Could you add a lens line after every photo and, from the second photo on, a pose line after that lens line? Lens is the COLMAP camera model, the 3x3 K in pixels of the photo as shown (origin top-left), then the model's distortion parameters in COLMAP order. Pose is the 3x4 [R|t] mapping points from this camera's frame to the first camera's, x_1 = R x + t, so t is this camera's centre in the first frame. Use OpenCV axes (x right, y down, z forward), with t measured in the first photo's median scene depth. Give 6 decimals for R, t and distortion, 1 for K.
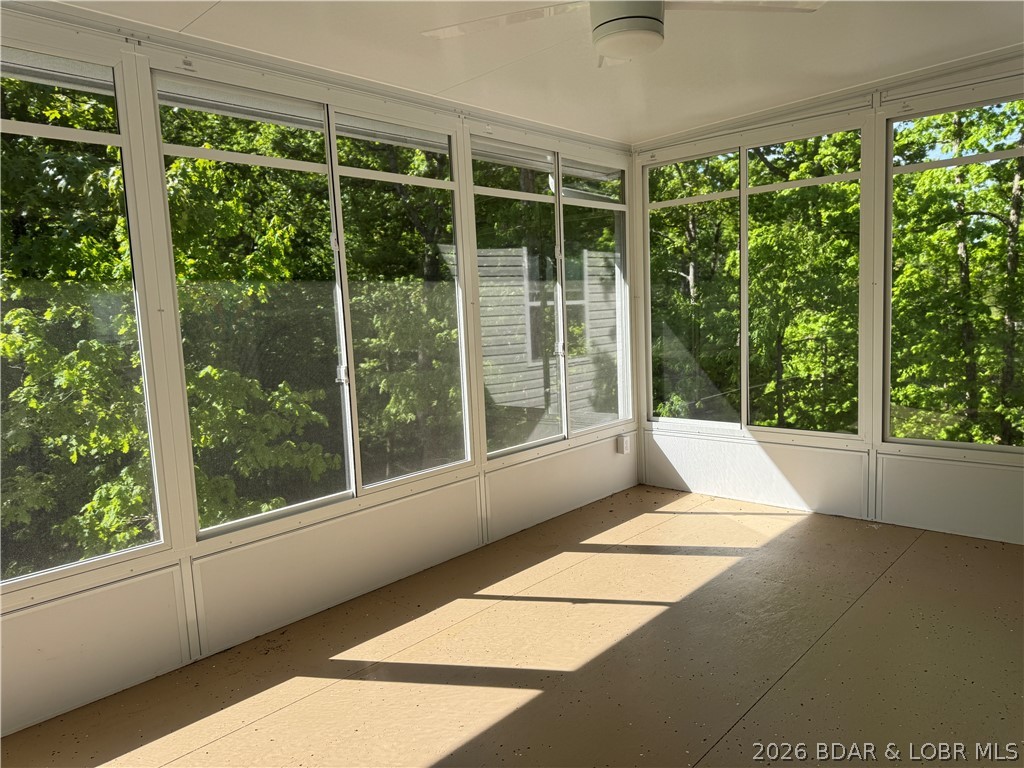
lens RADIAL K [[690.8, 0, 510.8], [0, 690.8, 420.0], [0, 0, 1]] dist [-0.002573, -0.098917]
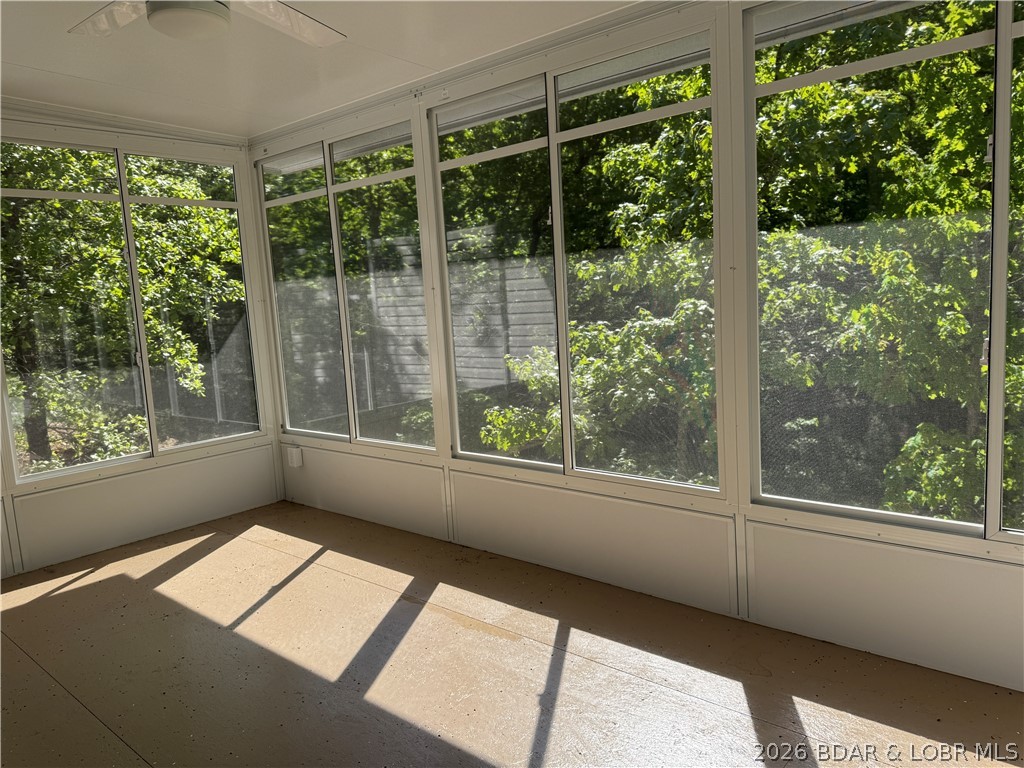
lens RADIAL K [[719.9, 0, 511.0], [0, 719.9, 386.6], [0, 0, 1]] dist [0.078725, -0.114648]
pose [[0.011116, 0.165789, -0.986099, 0.884522], [-0.110690, 0.980303, 0.163567, -0.195482], [0.993793, 0.107333, 0.029248, 1.010632]]
